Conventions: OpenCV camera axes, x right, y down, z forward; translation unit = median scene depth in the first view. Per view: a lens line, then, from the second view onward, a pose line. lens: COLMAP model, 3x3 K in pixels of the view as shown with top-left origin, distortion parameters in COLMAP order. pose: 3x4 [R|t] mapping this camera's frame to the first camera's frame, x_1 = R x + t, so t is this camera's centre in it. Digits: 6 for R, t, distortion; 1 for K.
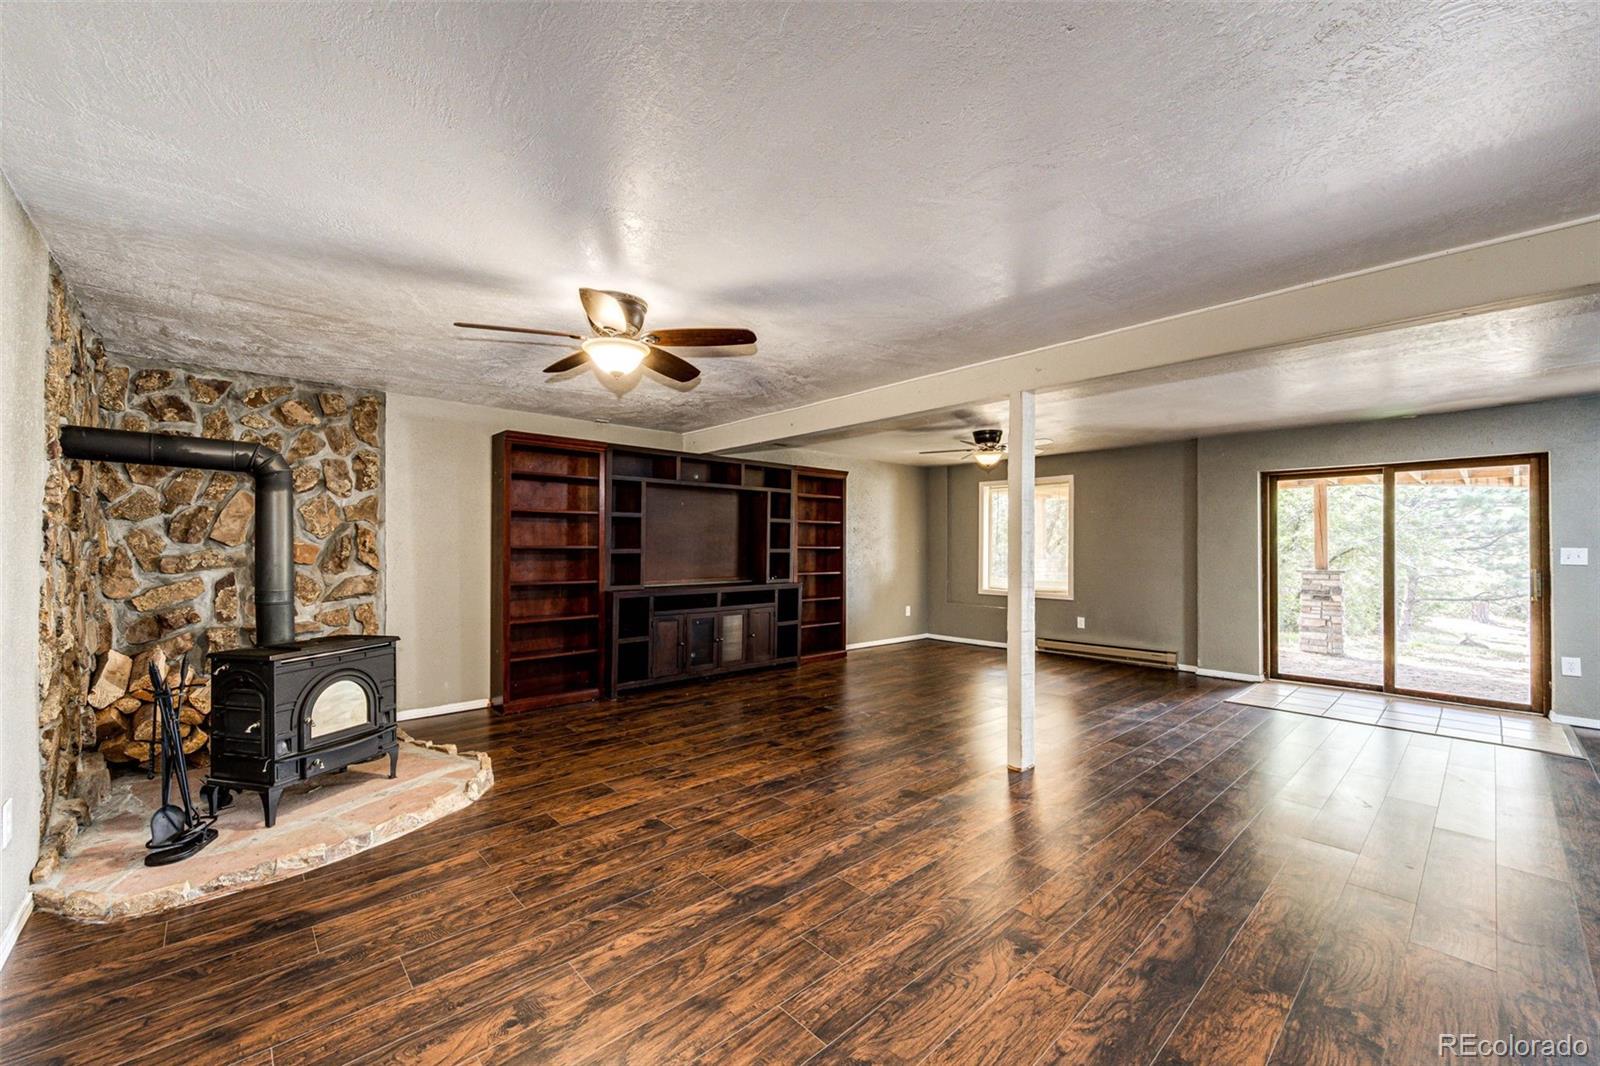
lens RADIAL K [[643.8, 0, 799.7], [0, 643.8, 542.9], [0, 0, 1]] dist [0.014149, 0.000303]
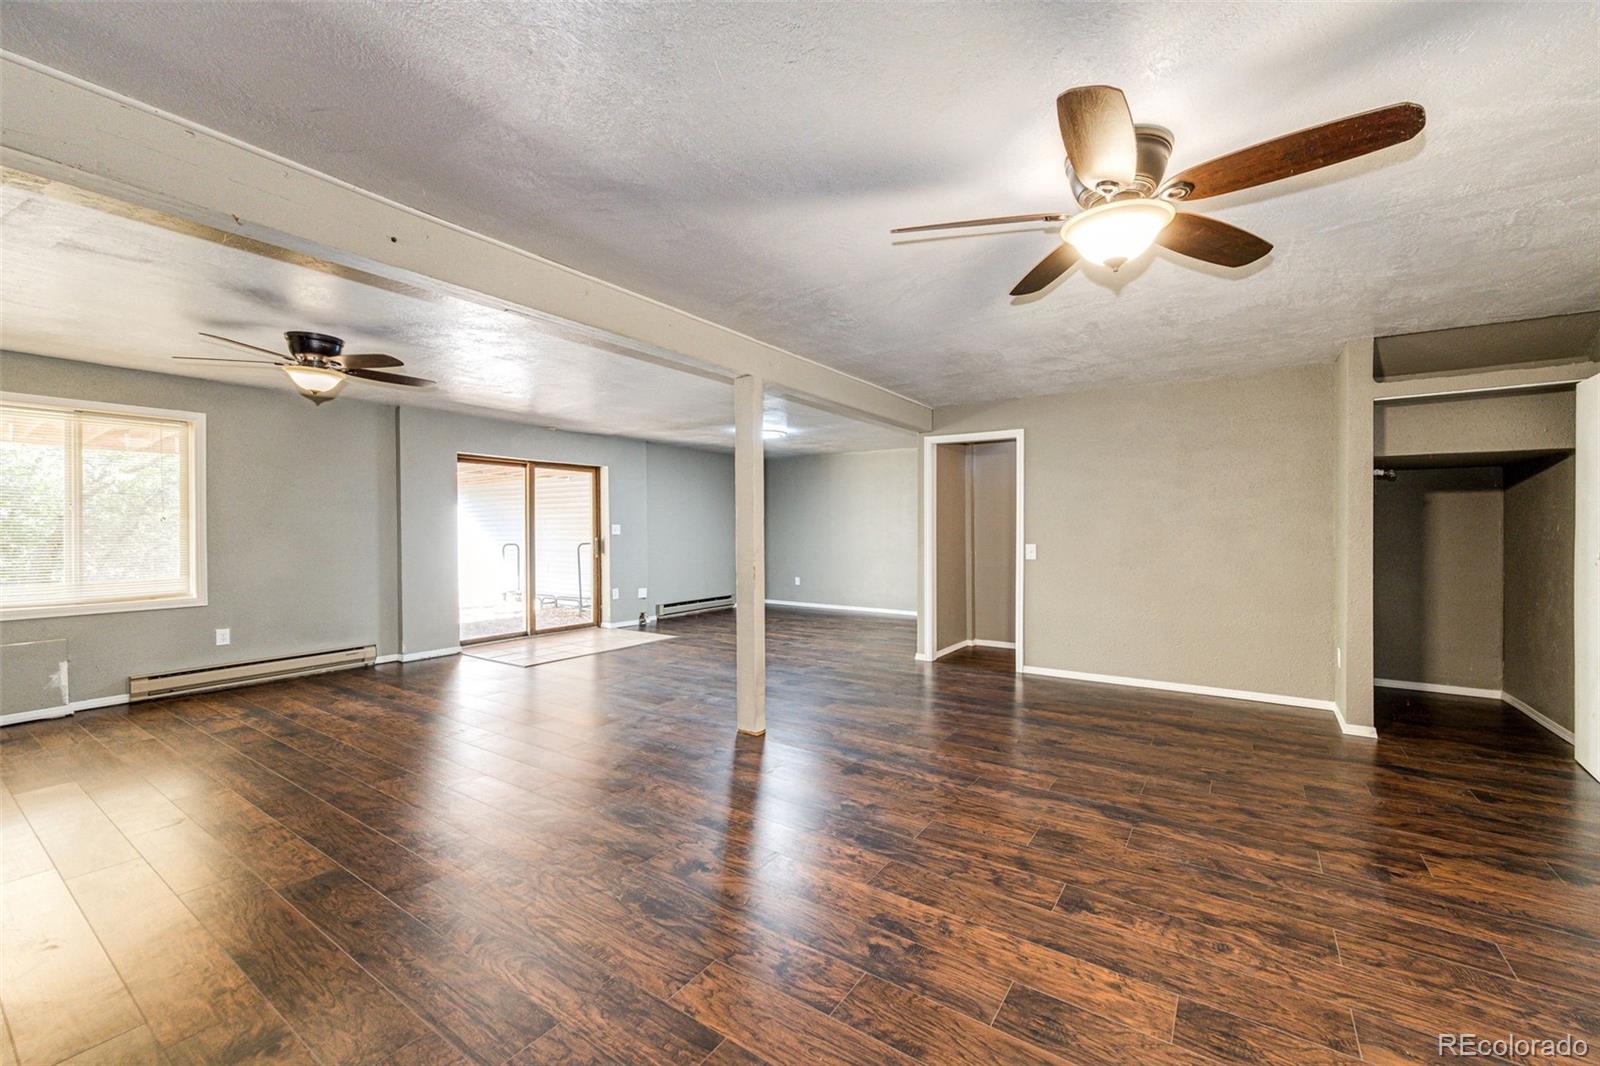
lens RADIAL K [[643.8, 0, 772.6], [0, 643.8, 528.9], [0, 0, 1]] dist [0.014149, 0.000303]
pose [[-0.217158, -0.005824, 0.976119, -0.957360], [-0.007335, 0.999964, 0.004334, 0.013274], [-0.976109, -0.006219, -0.217192, 1.653152]]
